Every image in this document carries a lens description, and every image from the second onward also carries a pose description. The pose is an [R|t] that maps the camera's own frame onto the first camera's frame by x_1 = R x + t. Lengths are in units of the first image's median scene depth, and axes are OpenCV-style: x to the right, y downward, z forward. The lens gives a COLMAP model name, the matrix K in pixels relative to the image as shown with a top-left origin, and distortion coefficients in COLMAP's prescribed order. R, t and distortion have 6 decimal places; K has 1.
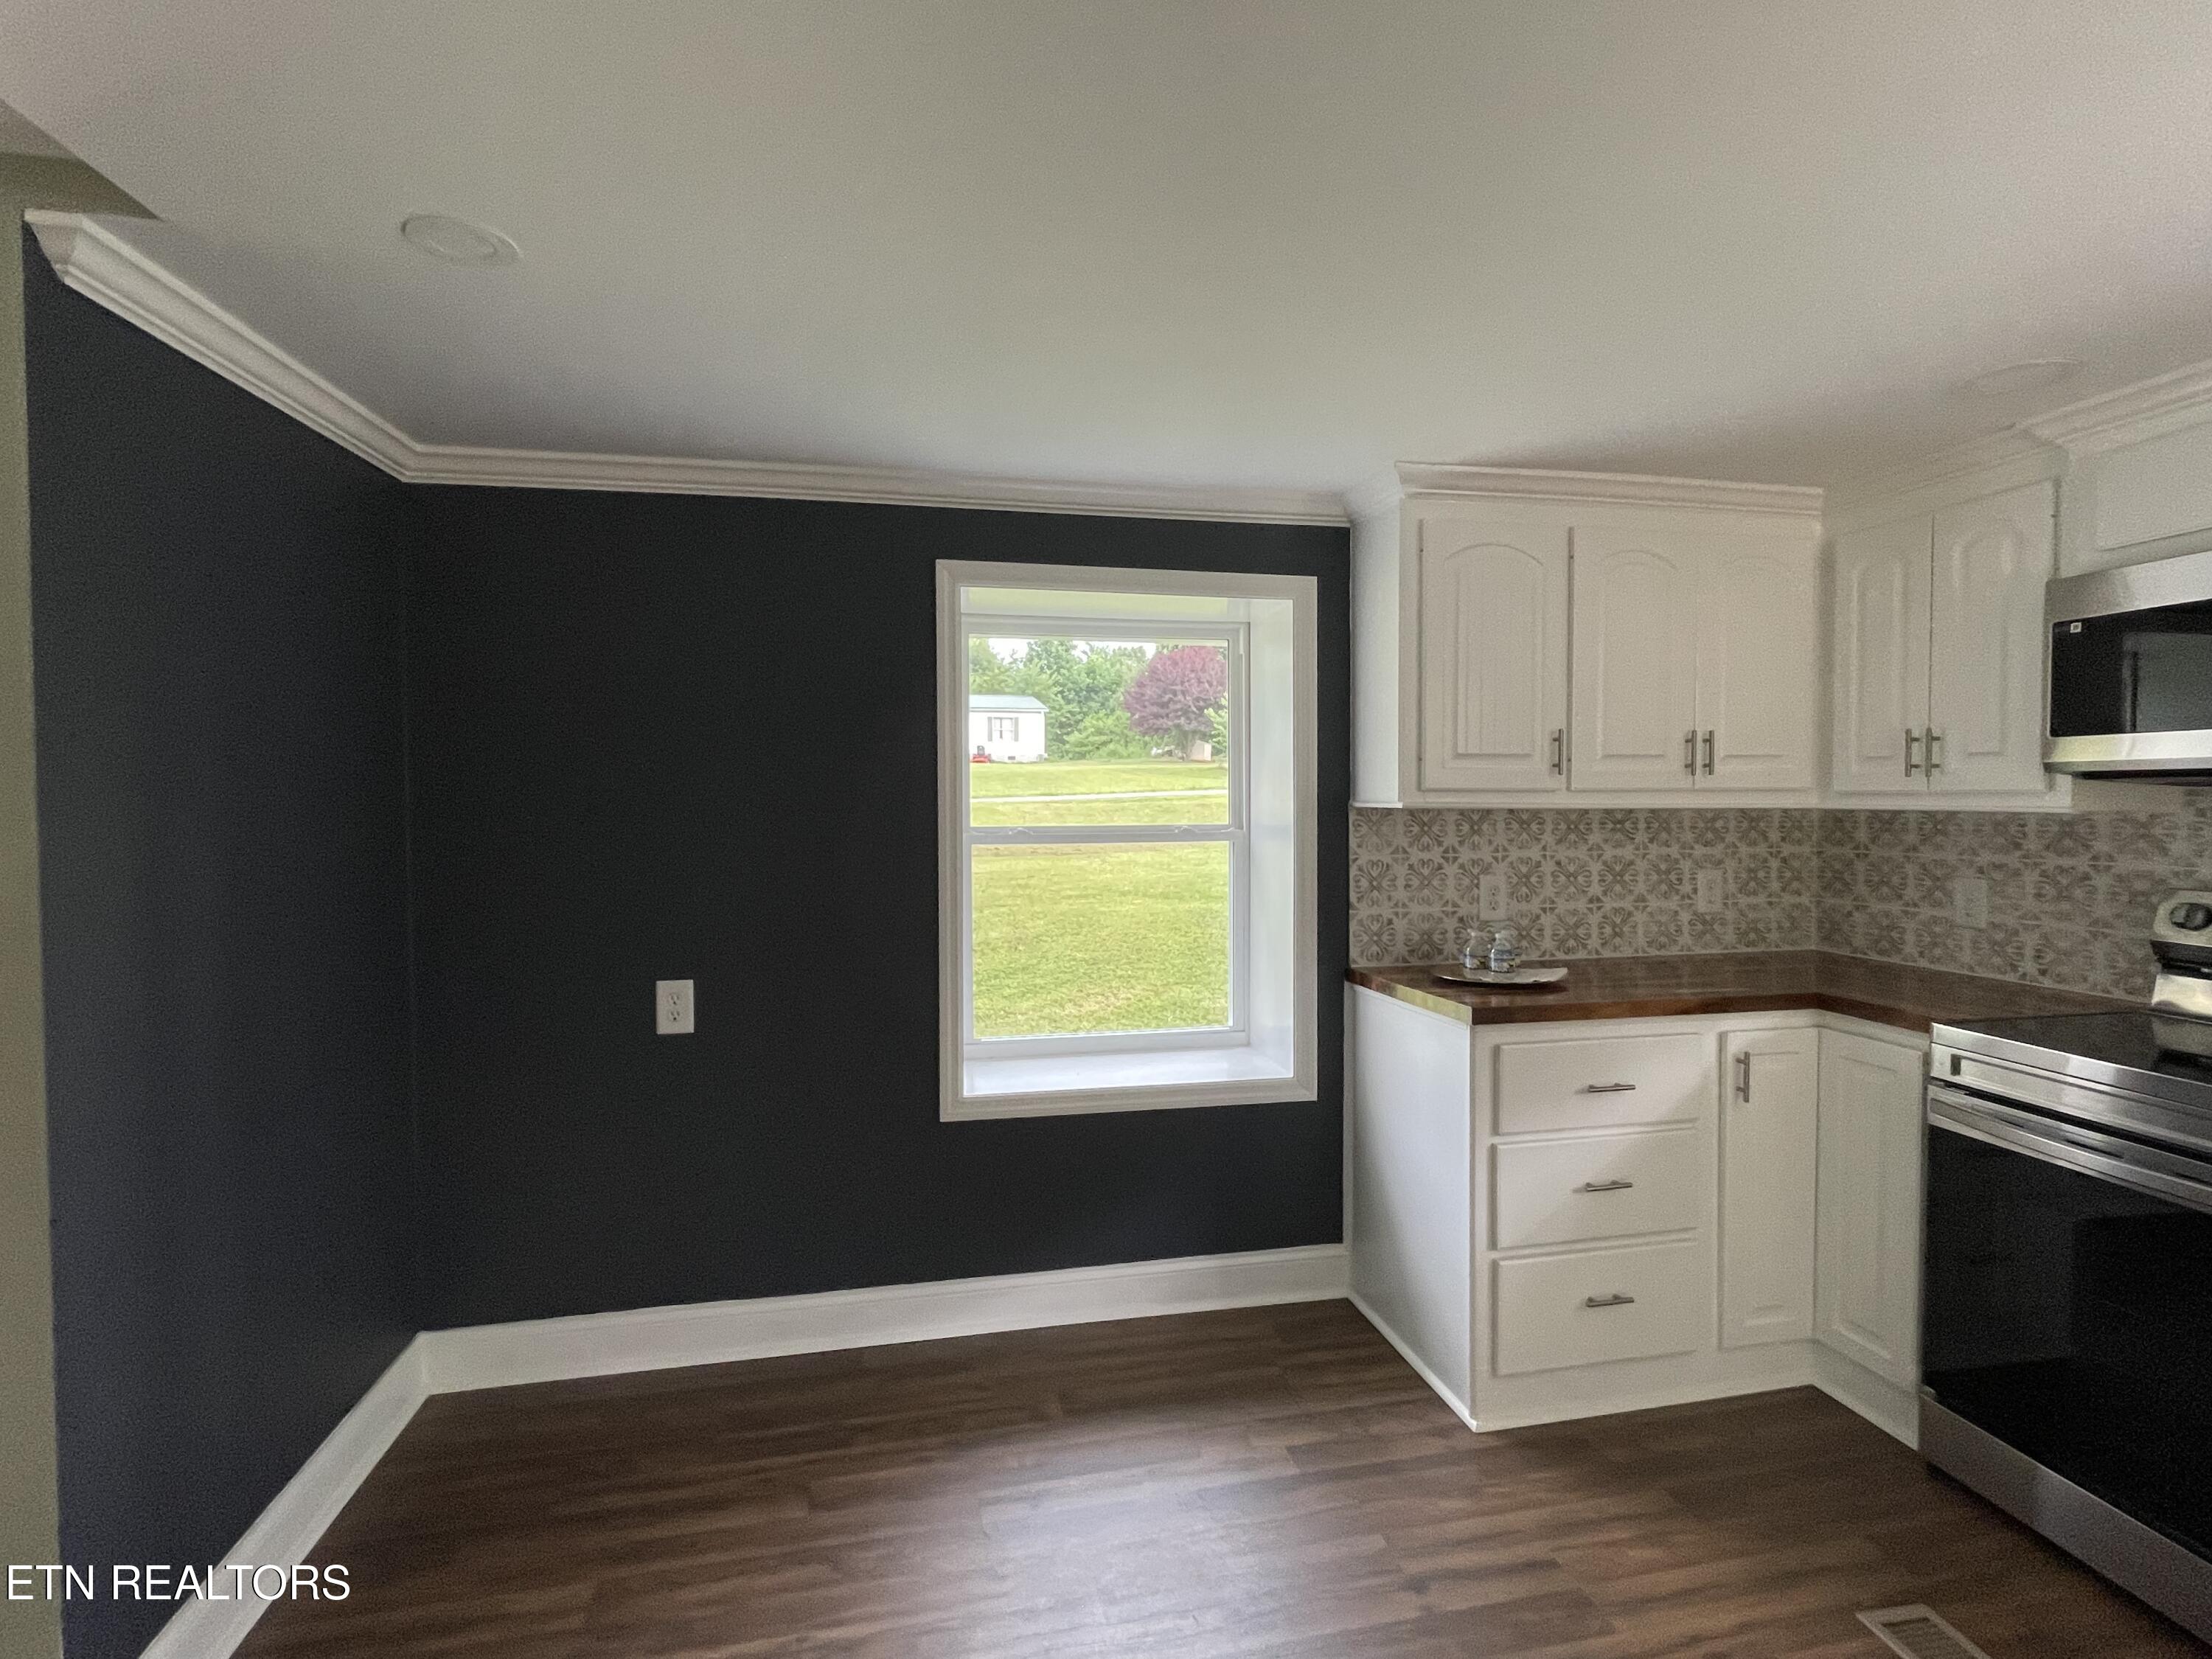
lens RADIAL K [[1034.8, 0, 1107.1], [0, 1034.8, 825.6], [0, 0, 1]] dist [0.000938, -0.000775]
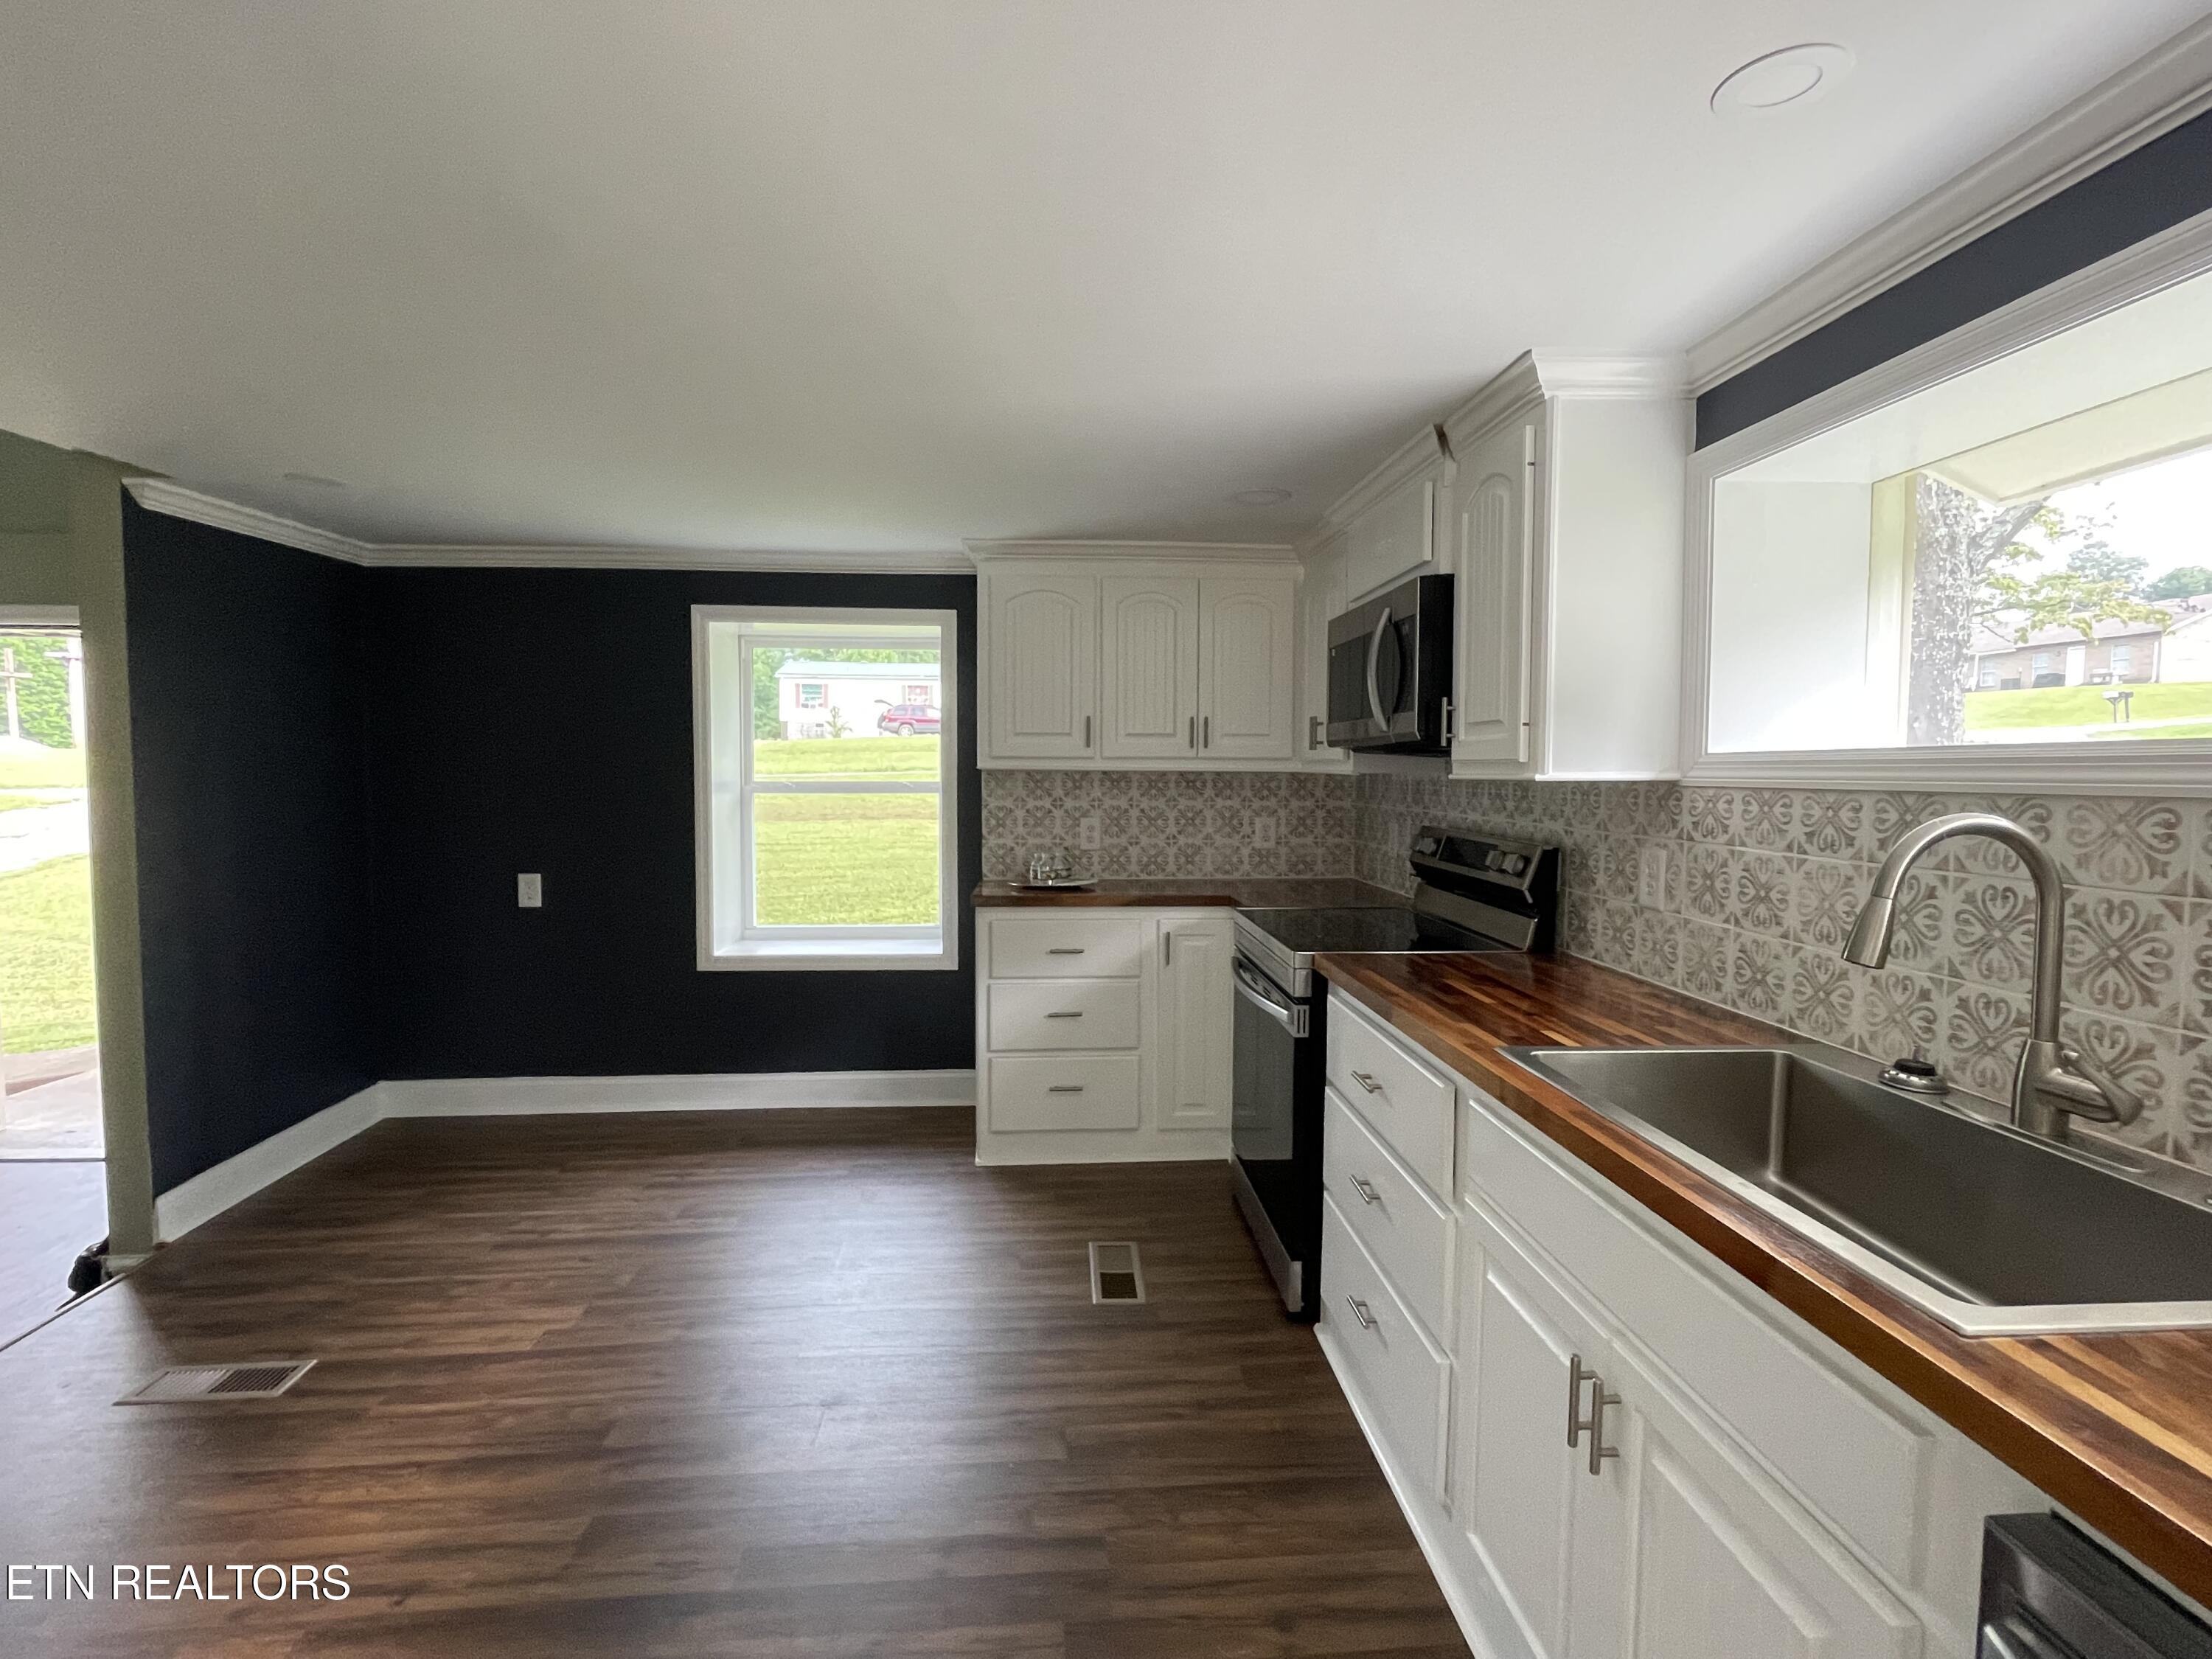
lens RADIAL K [[1034.8, 0, 1100.5], [0, 1034.8, 823.9], [0, 0, 1]] dist [0.000938, -0.000775]
pose [[0.991291, 0.014367, -0.130904, 0.629600], [-0.010874, 0.999566, 0.027360, 0.018949], [0.131240, -0.025699, 0.991017, -0.439378]]
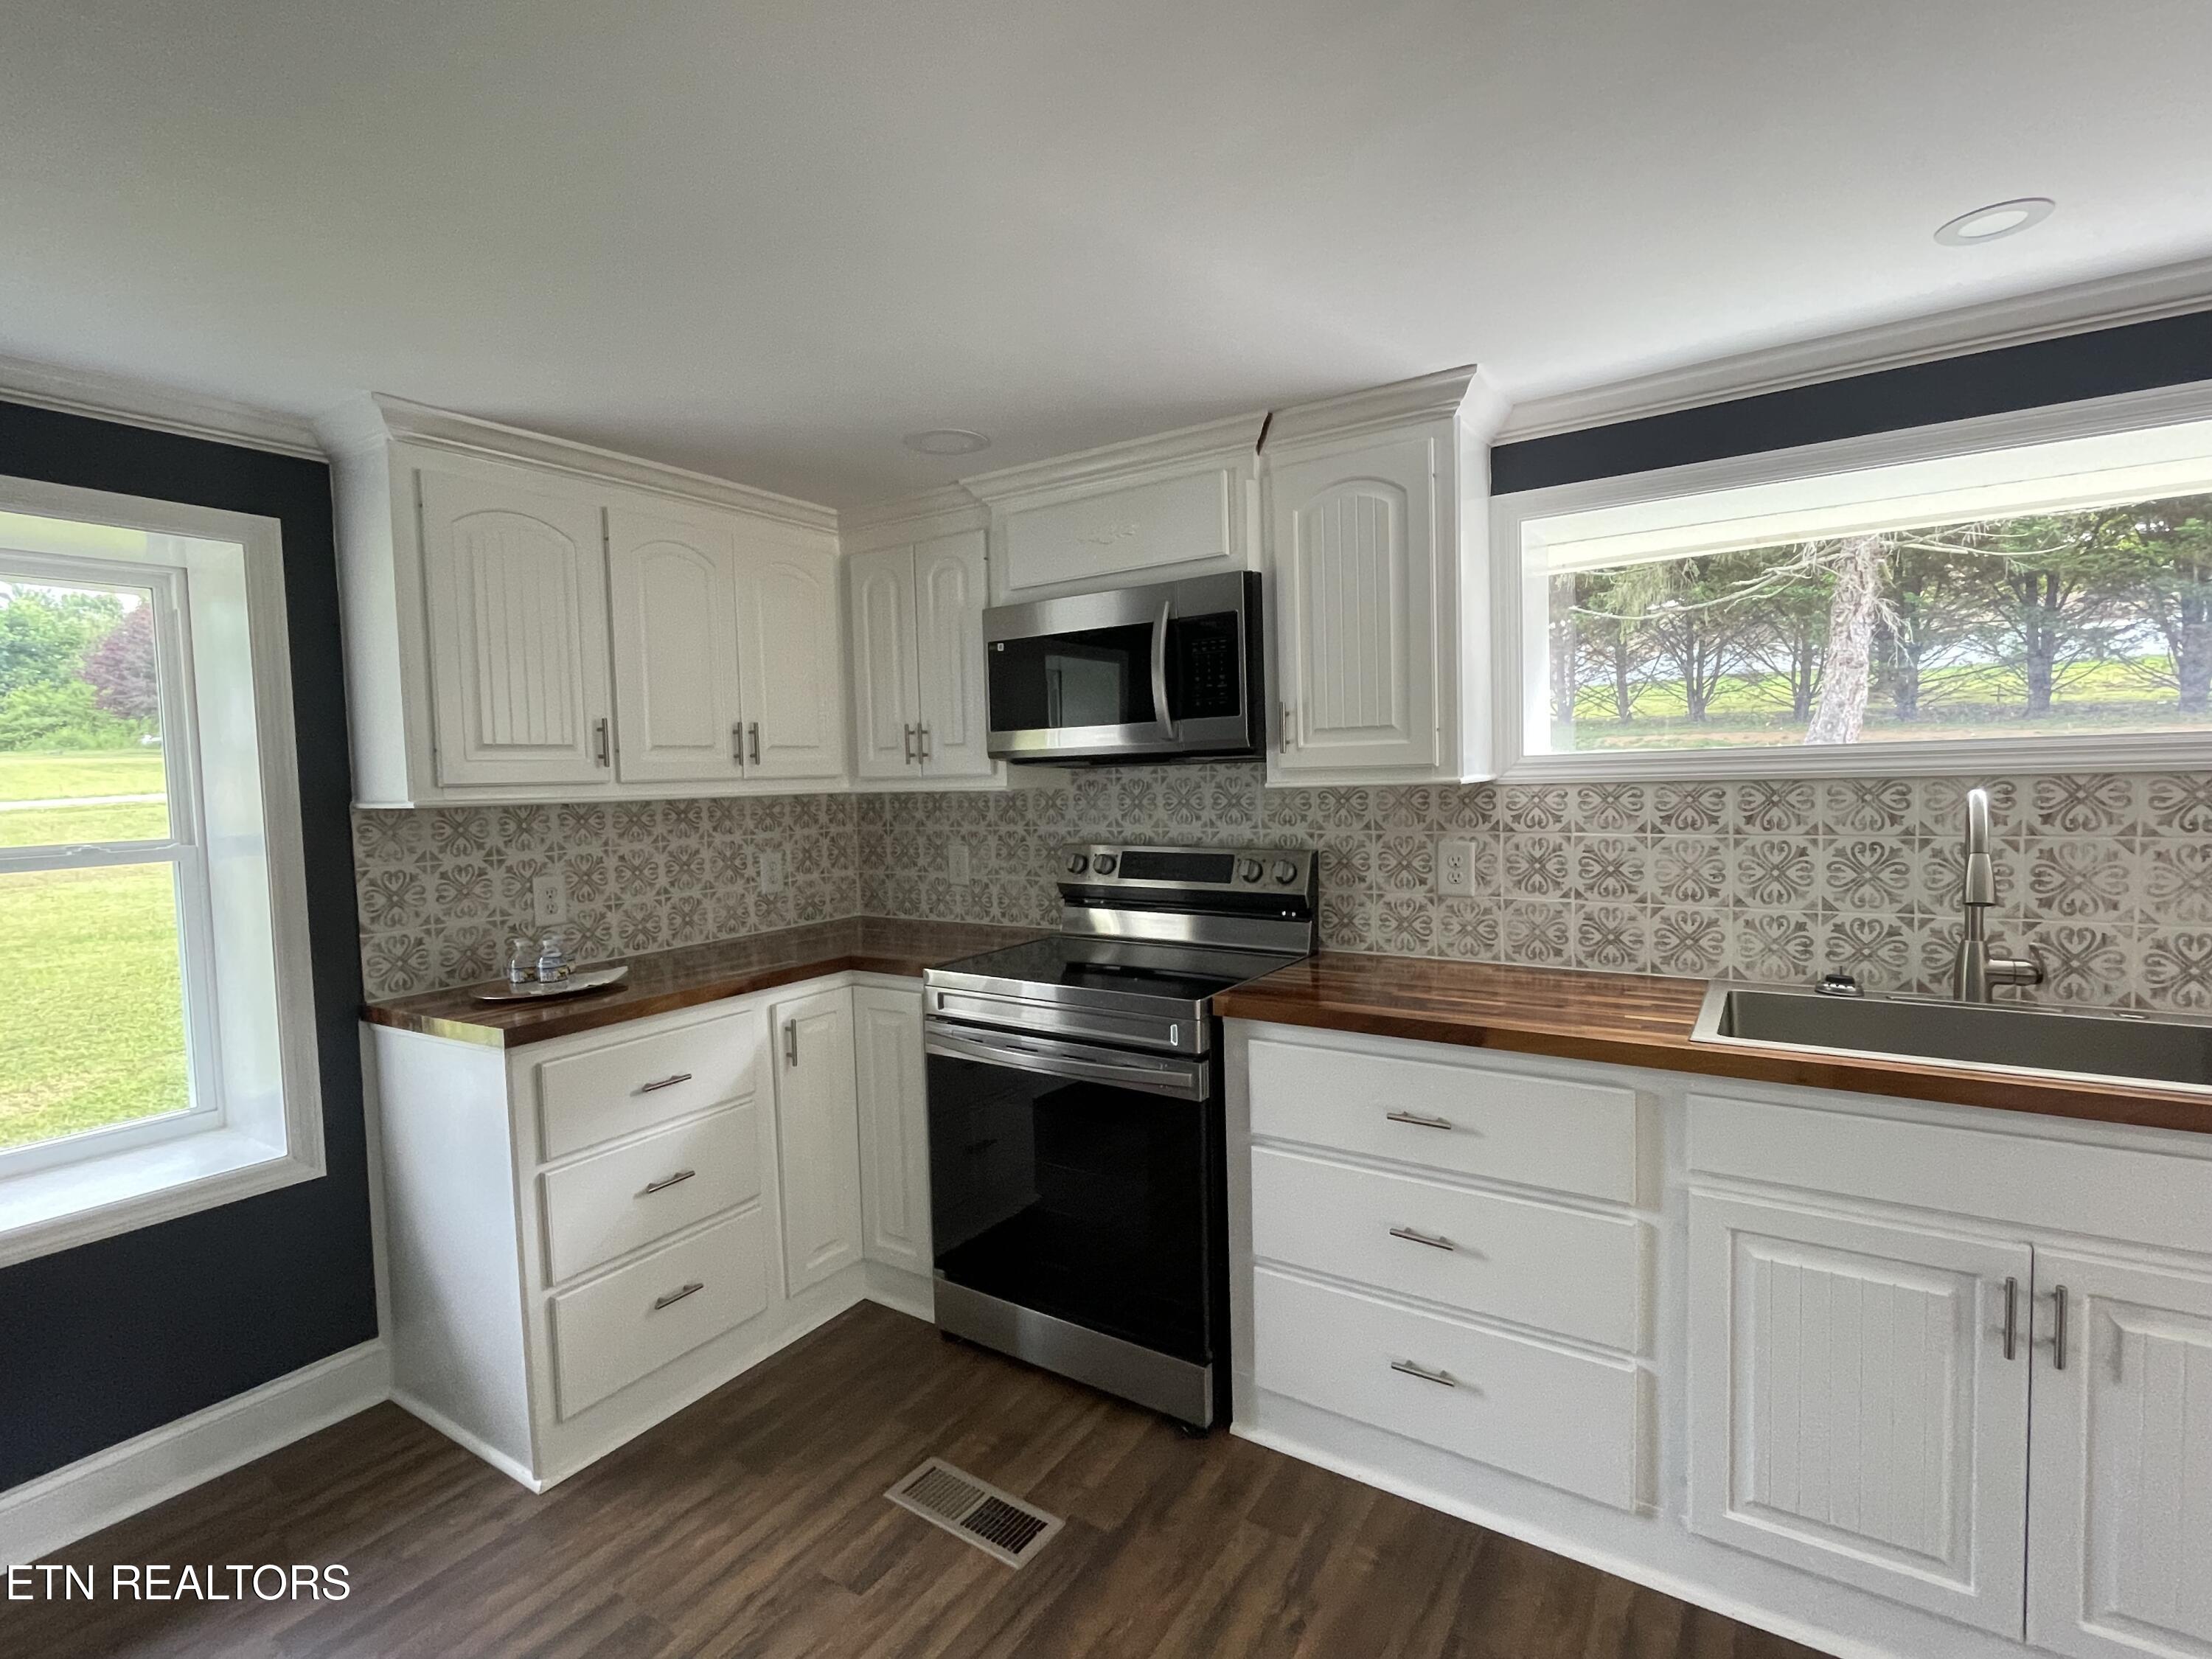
lens RADIAL K [[1034.8, 0, 1093.1], [0, 1034.8, 823.0], [0, 0, 1]] dist [0.000938, -0.000775]
pose [[0.709063, -0.052776, 0.703167, 0.079227], [0.047679, 0.998501, 0.026863, -0.001057], [-0.703531, 0.014478, 0.710517, 0.006197]]
